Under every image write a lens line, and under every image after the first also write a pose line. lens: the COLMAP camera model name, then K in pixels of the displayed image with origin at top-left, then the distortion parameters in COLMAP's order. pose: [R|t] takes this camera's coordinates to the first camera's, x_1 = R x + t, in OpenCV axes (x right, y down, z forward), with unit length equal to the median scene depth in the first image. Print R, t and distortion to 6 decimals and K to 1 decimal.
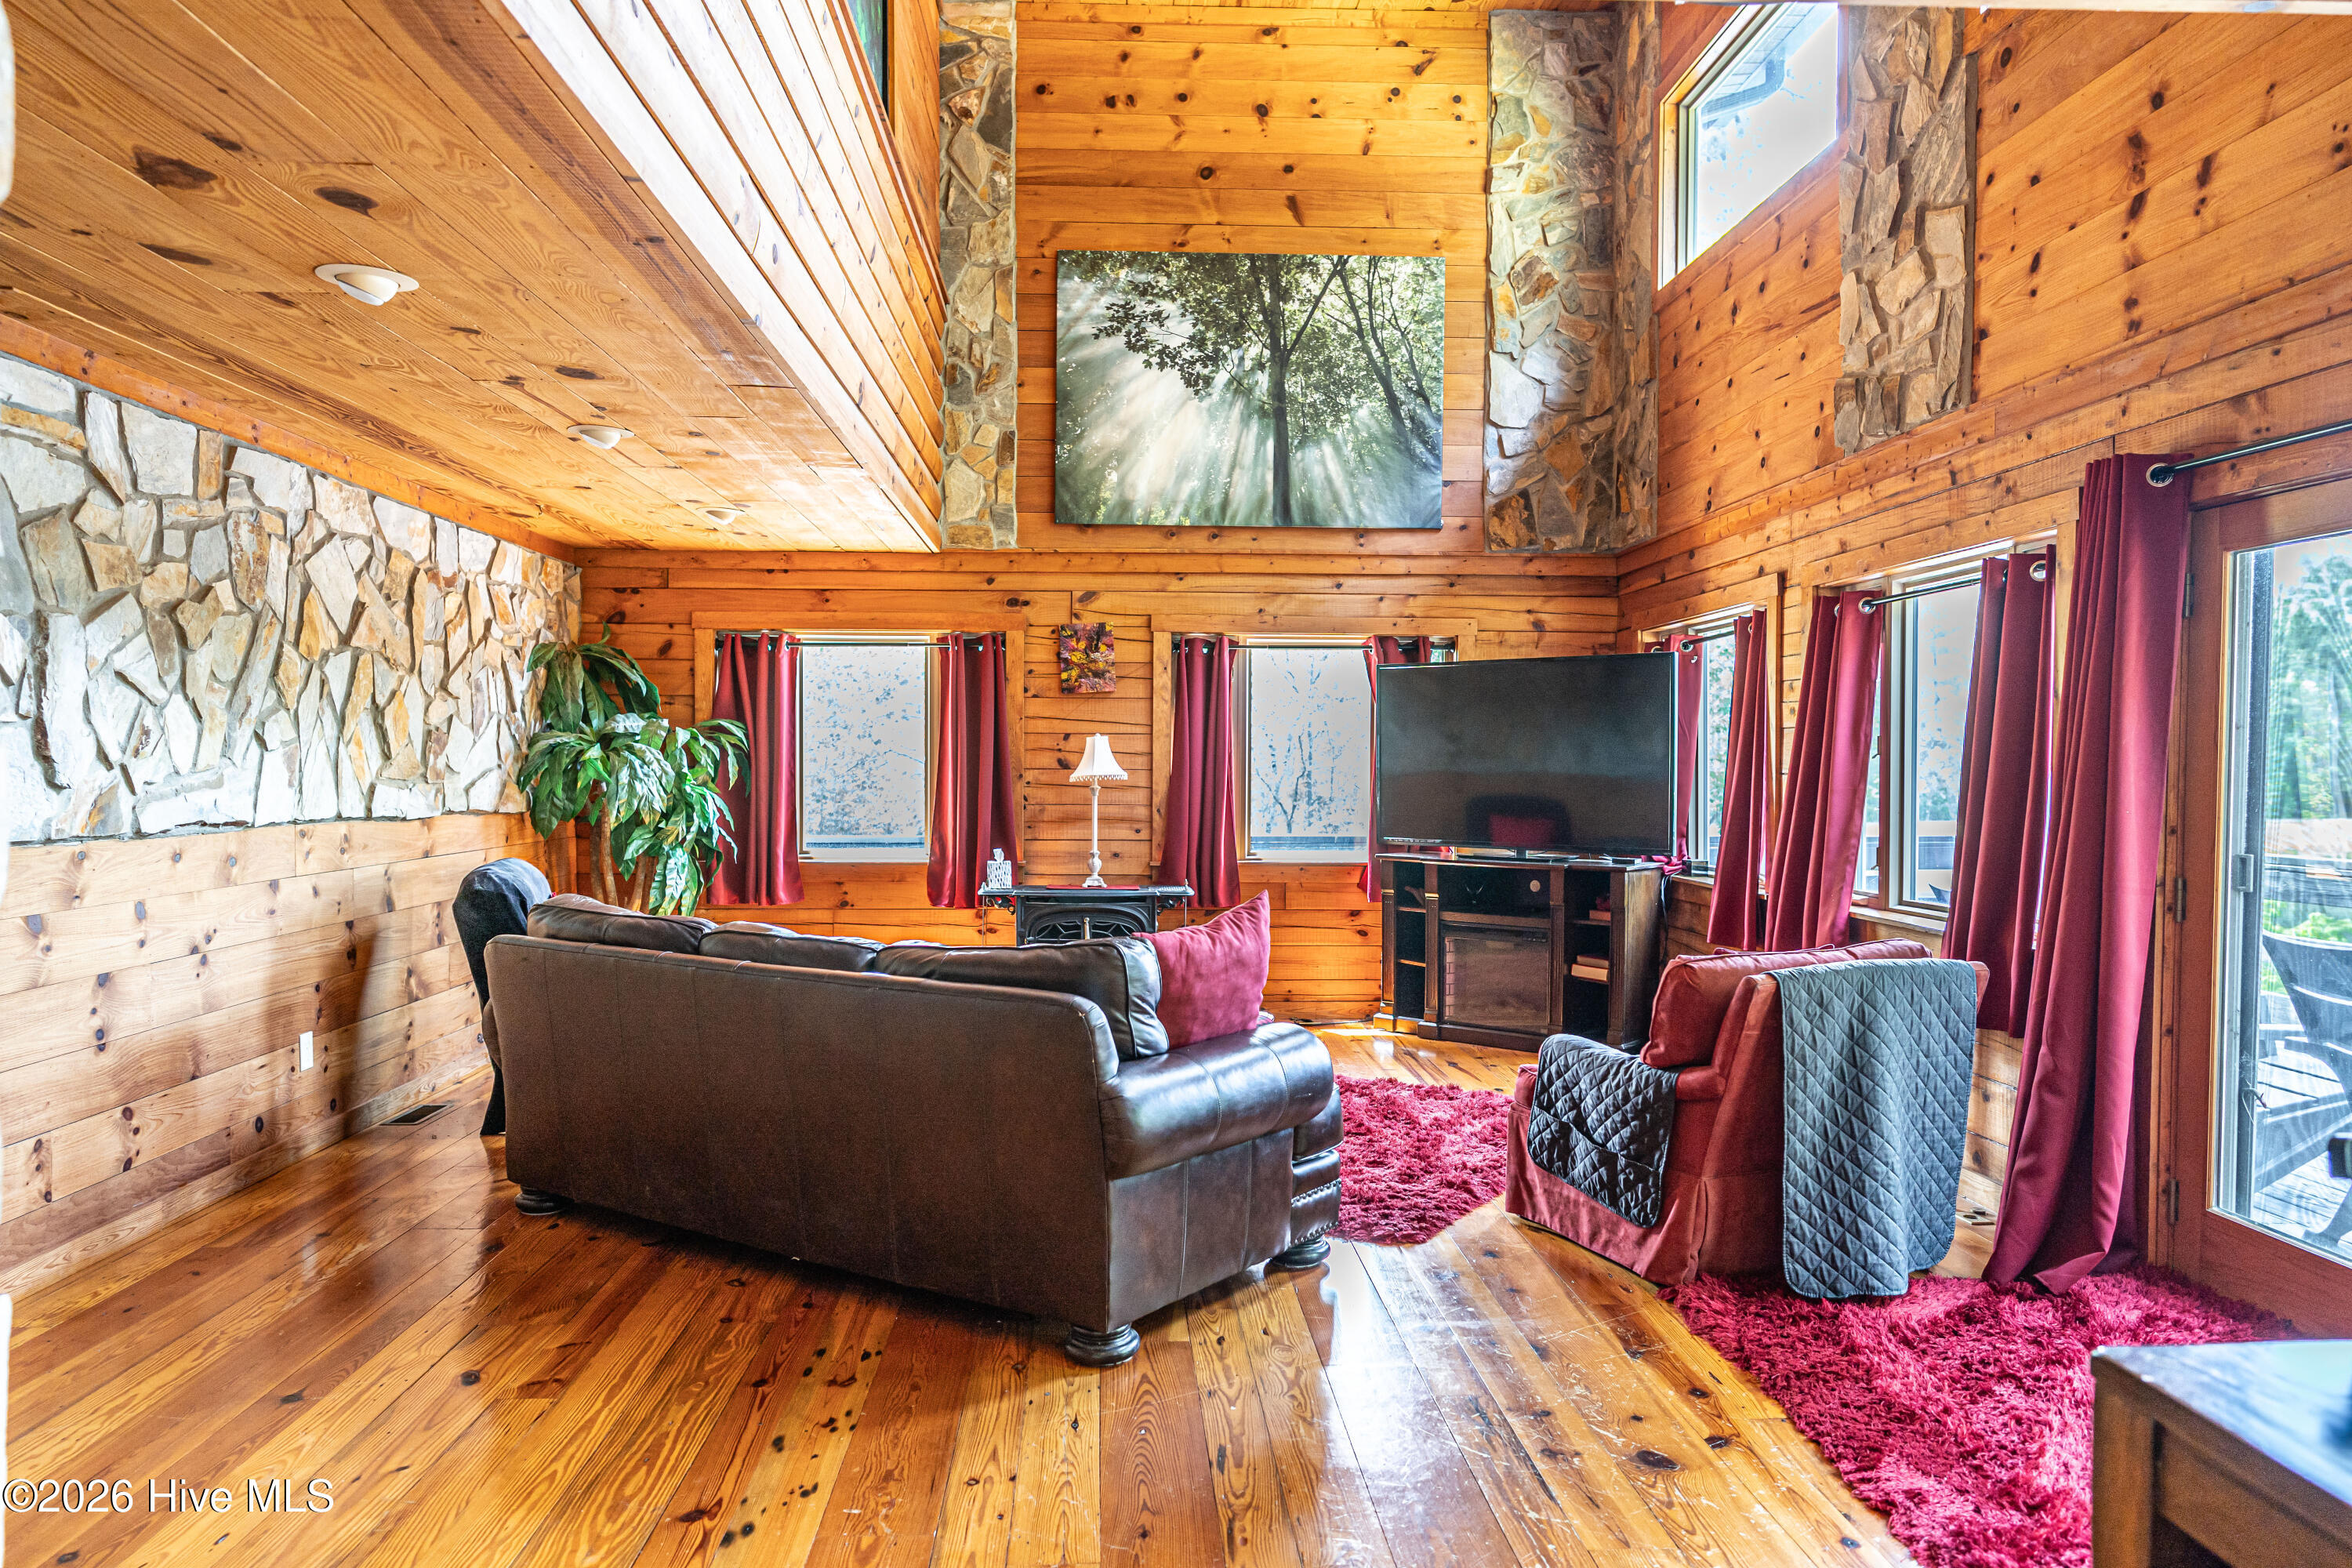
lens RADIAL K [[1565.6, 0, 1168.2], [0, 1565.6, 797.1], [0, 0, 1]] dist [-0.003881, 0.009730]
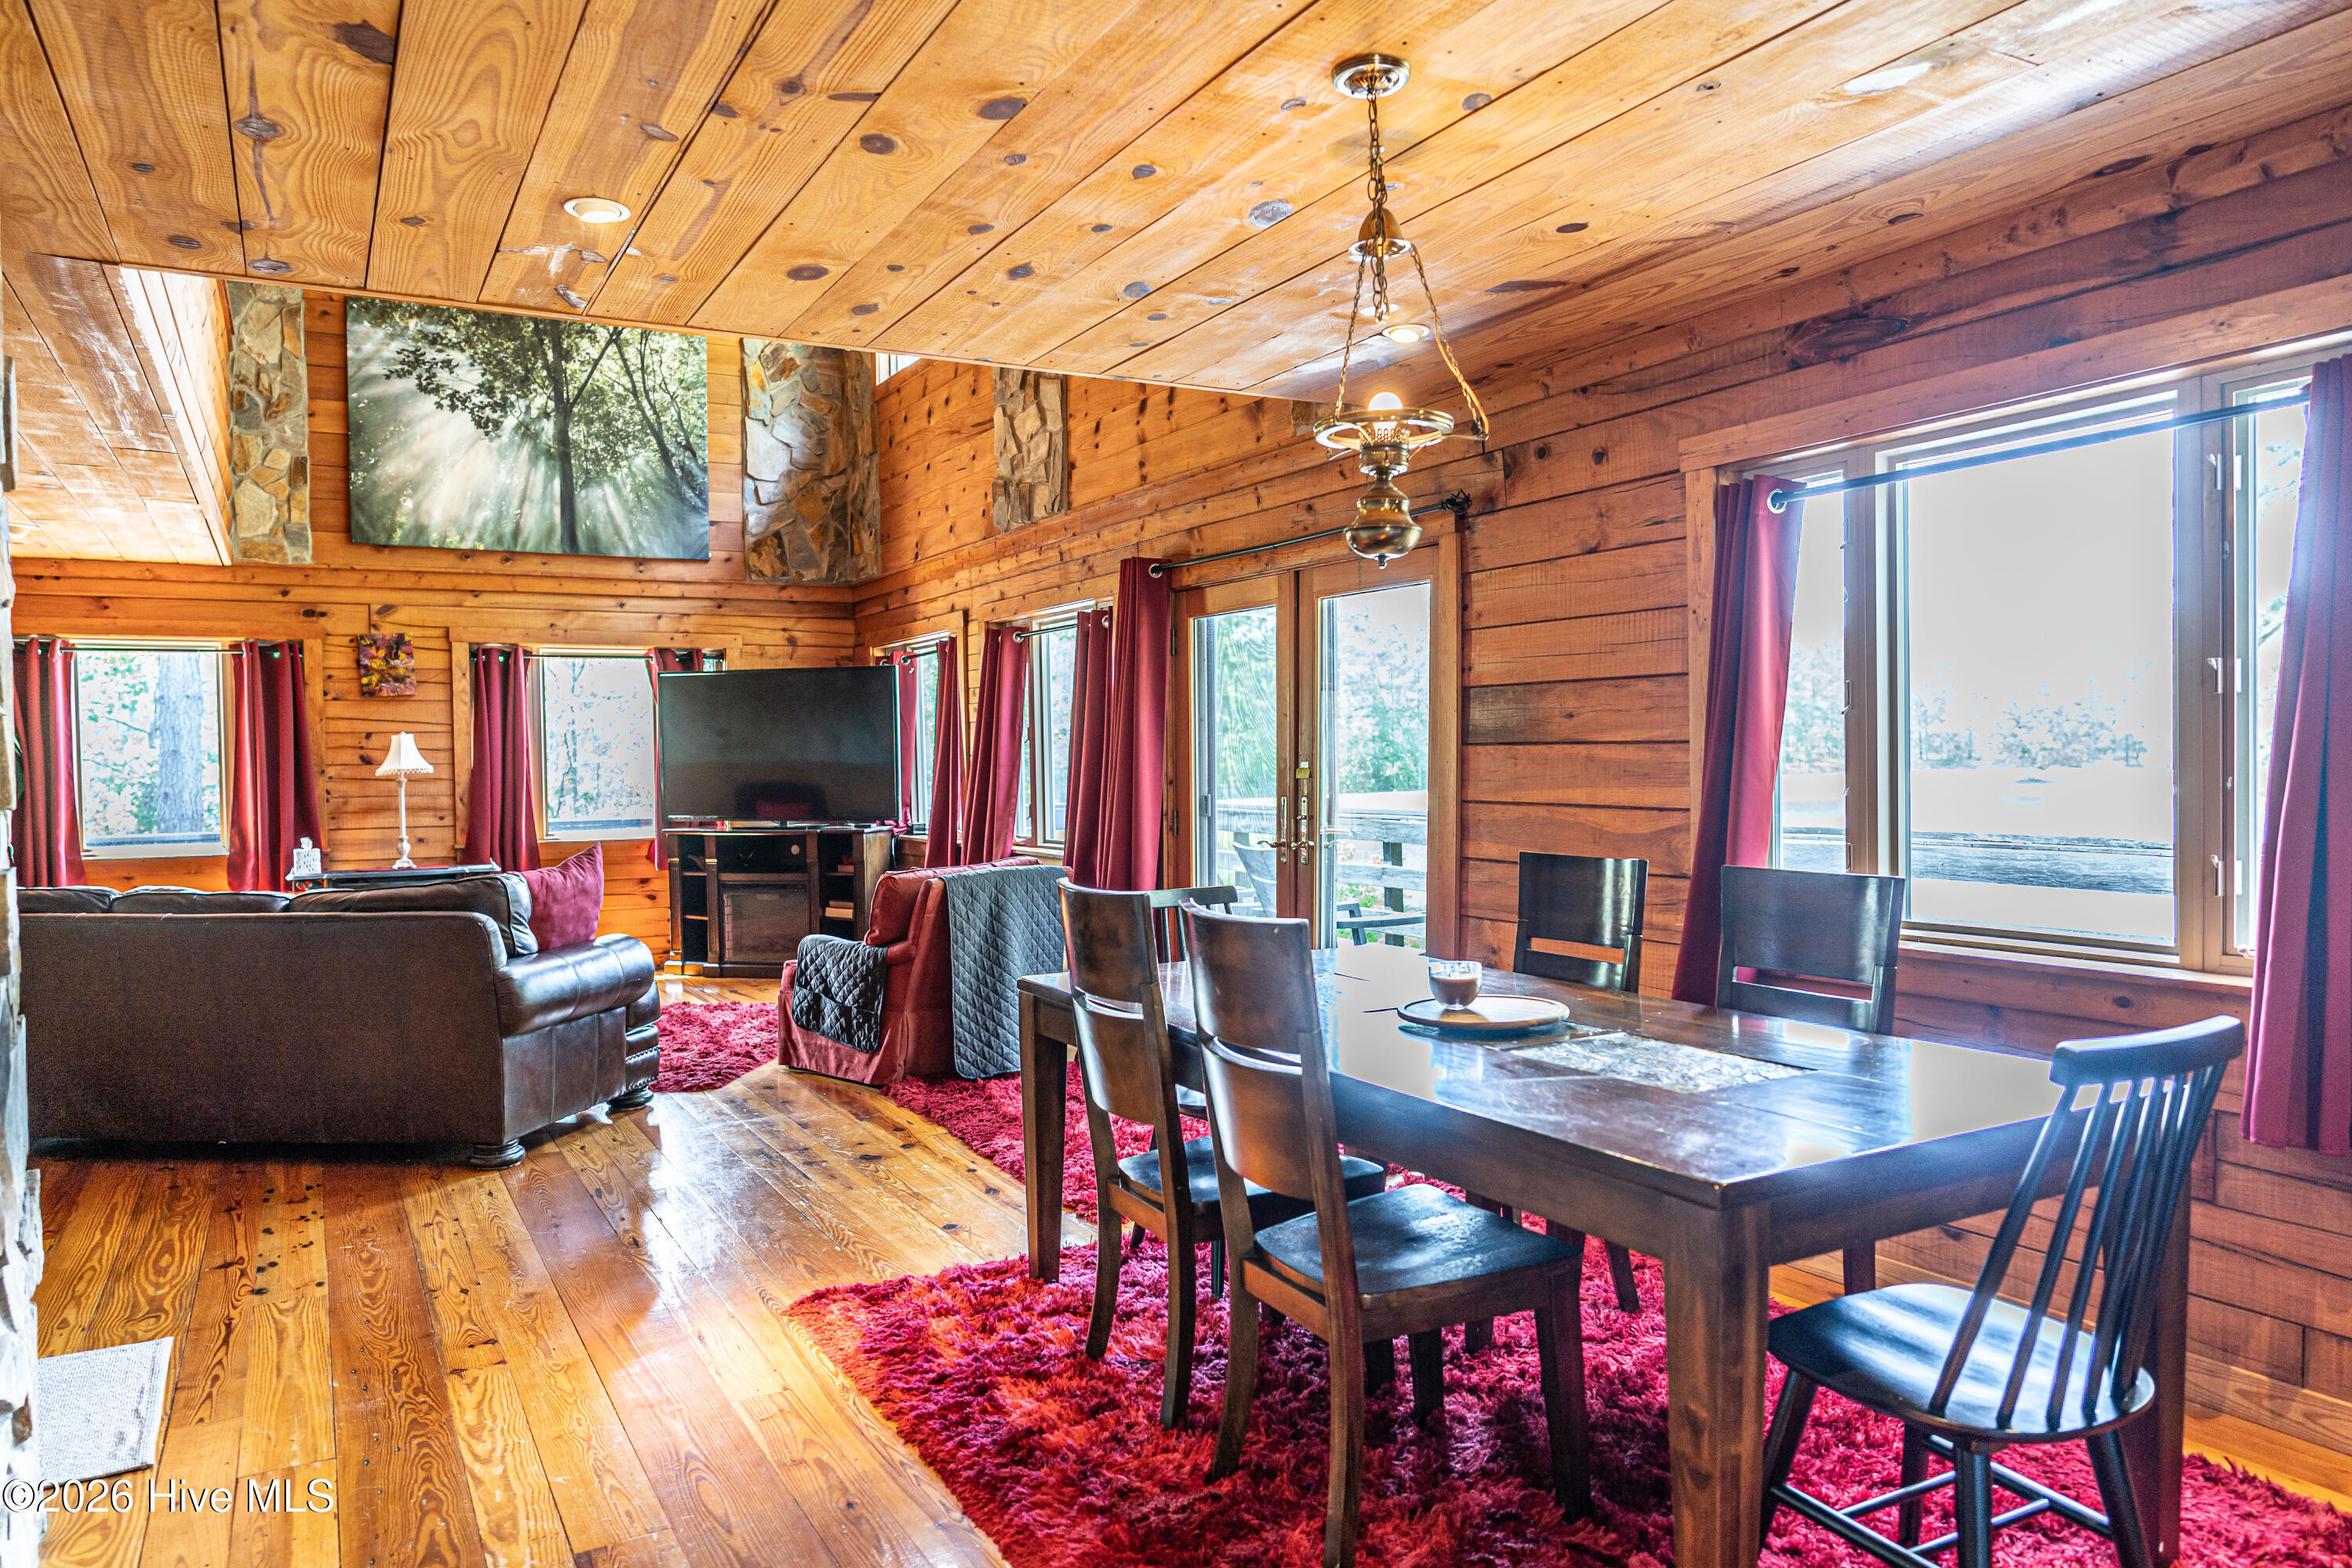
lens RADIAL K [[1565.6, 0, 1176.5], [0, 1565.6, 794.0], [0, 0, 1]] dist [-0.003881, 0.009730]
pose [[0.892855, -0.028950, 0.449413, -0.053590], [0.028262, 0.999567, 0.008242, 0.010059], [-0.449457, 0.005342, 0.893286, -0.249758]]
